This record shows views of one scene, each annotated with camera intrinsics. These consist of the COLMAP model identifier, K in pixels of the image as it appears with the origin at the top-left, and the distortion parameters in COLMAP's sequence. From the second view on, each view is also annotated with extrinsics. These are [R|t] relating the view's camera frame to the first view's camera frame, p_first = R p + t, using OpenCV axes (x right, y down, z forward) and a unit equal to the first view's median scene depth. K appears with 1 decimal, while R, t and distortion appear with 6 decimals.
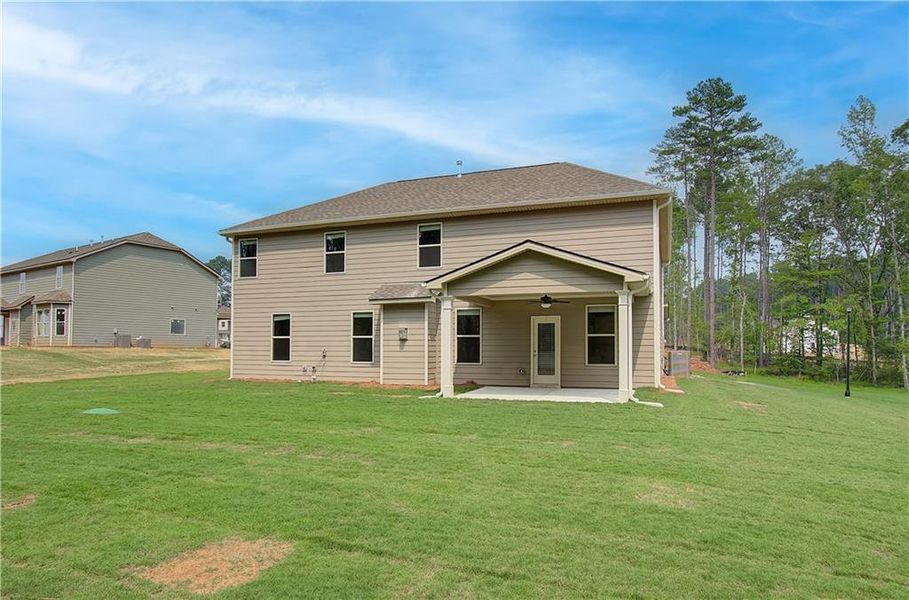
lens RADIAL K [[478.2, 0, 494.4], [0, 478.2, 301.2], [0, 0, 1]] dist [0.003023, 0.000914]
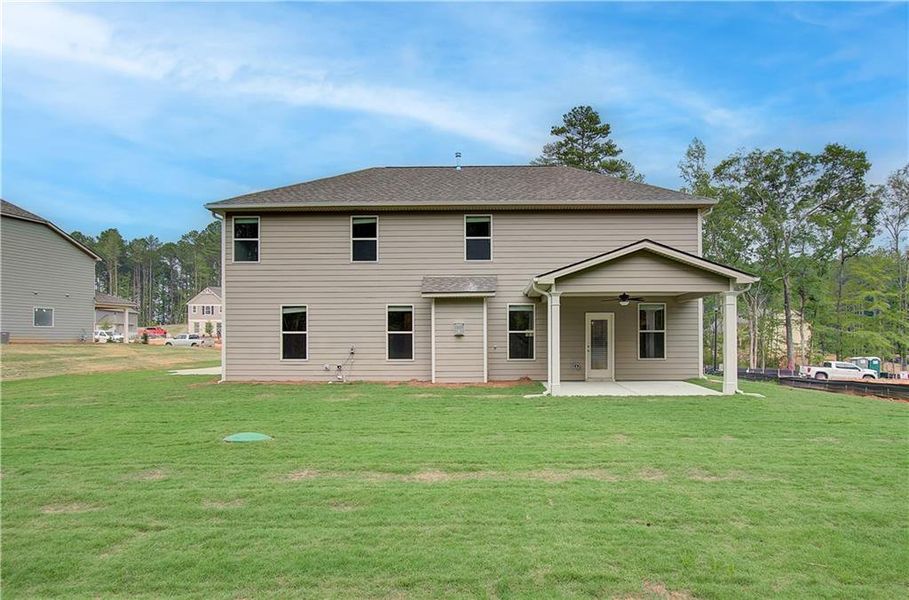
lens RADIAL K [[451.0, 0, 504.1], [0, 451.0, 305.4], [0, 0, 1]] dist [-0.000845, 0.000290]
pose [[0.956533, 0.018575, 0.291031, -0.334347], [-0.024239, 0.999580, 0.015870, 0.003890], [-0.290614, -0.022235, 0.956582, 0.109365]]
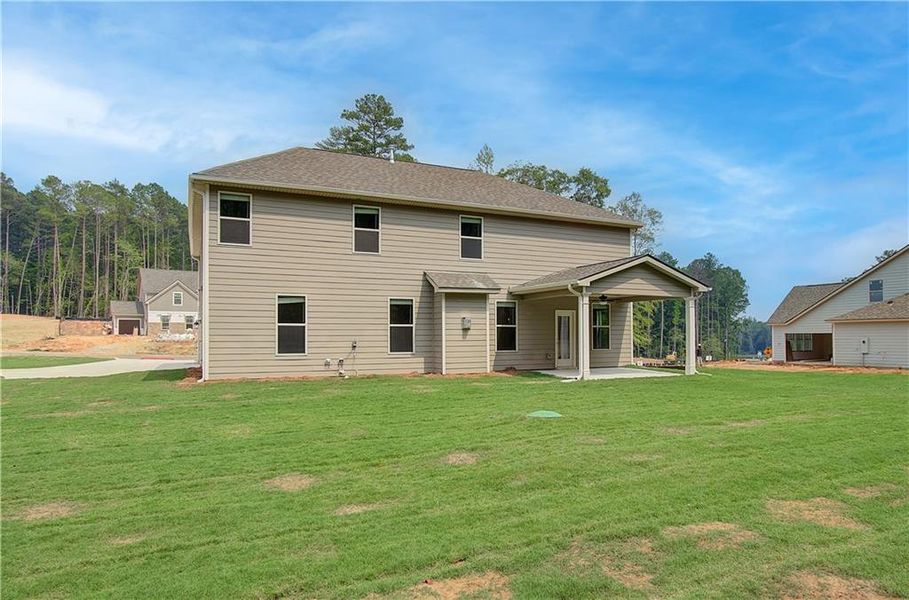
lens RADIAL K [[470.5, 0, 454.5], [0, 470.5, 300.0], [0, 0, 1]] dist [-0.022588, 0.000619]
pose [[0.770830, 0.044609, 0.635478, -0.770581], [-0.058607, 0.998281, 0.001013, 0.017897], [-0.634340, -0.038024, 0.772119, 0.229663]]
